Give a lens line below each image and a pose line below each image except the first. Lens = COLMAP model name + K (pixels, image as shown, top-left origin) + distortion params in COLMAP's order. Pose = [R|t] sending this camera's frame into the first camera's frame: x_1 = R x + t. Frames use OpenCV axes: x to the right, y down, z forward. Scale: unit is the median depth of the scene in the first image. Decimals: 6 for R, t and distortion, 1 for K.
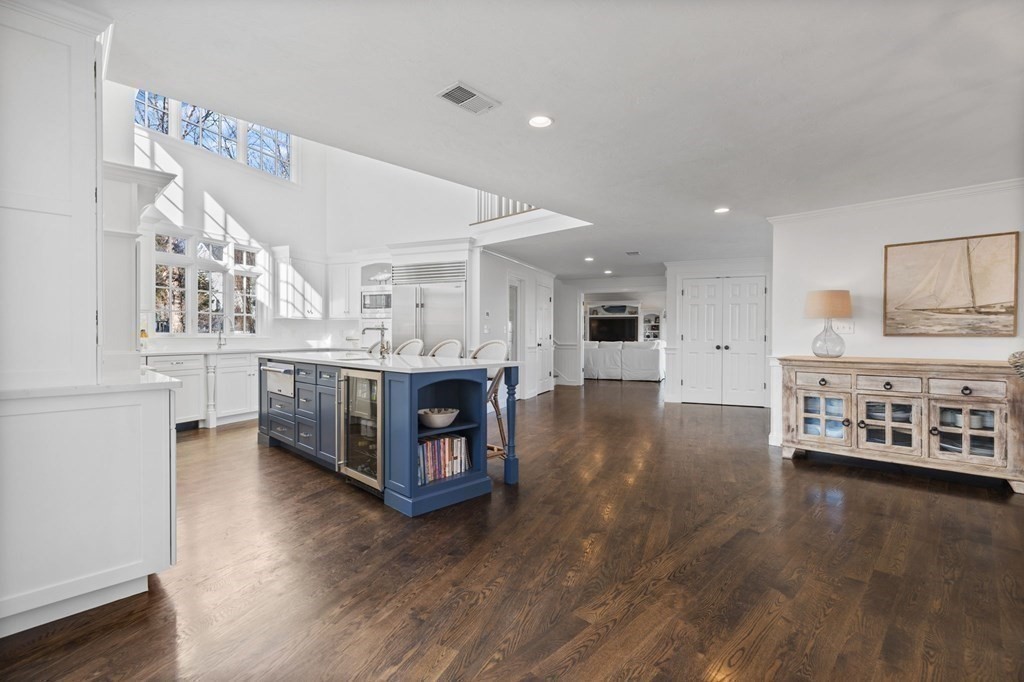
lens RADIAL K [[466.7, 0, 513.2], [0, 466.7, 339.2], [0, 0, 1]] dist [-0.011663, 0.006675]
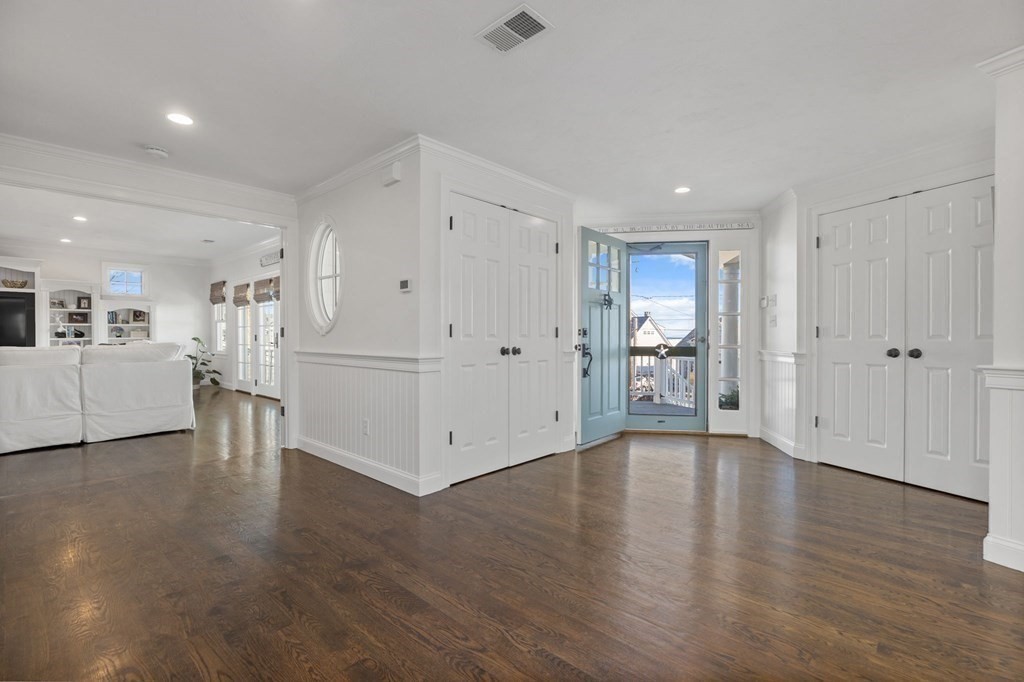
lens RADIAL K [[466.7, 0, 513.2], [0, 466.7, 339.2], [0, 0, 1]] dist [-0.011663, 0.006675]
pose [[0.346480, -0.012177, 0.937978, -0.024440], [0.012672, 0.999885, 0.008300, 0.002929], [-0.937972, 0.009011, 0.346594, 1.360501]]
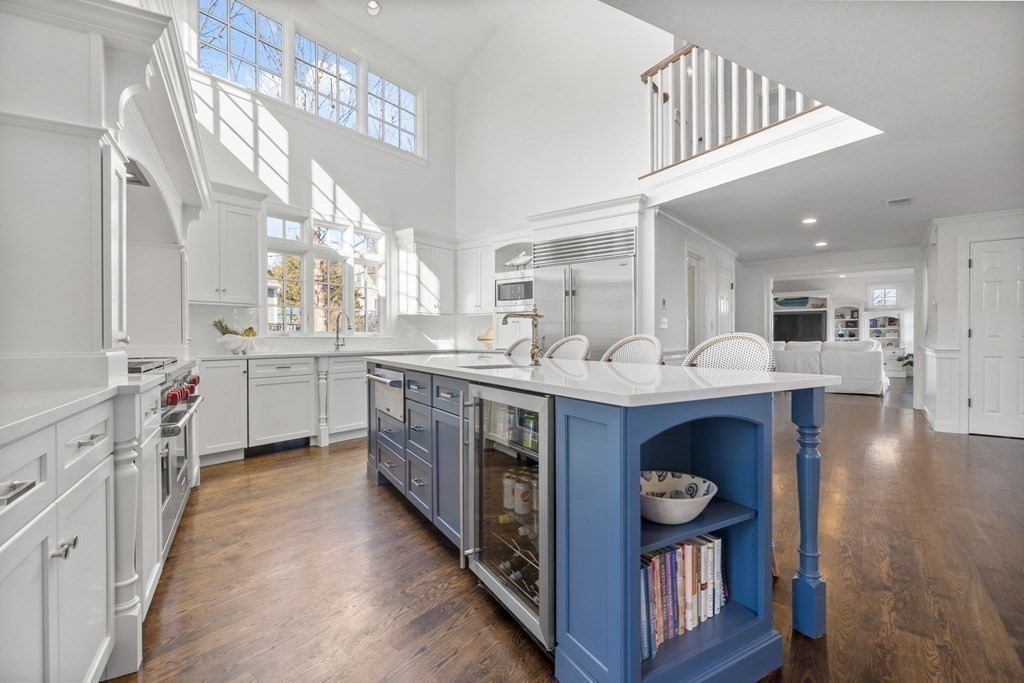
lens RADIAL K [[466.7, 0, 513.2], [0, 466.7, 339.7], [0, 0, 1]] dist [-0.011663, 0.006675]
pose [[0.963844, -0.006407, -0.266389, -0.125278], [0.005106, 0.999971, -0.005578, 0.010081], [0.266418, 0.004016, 0.963849, 0.352386]]
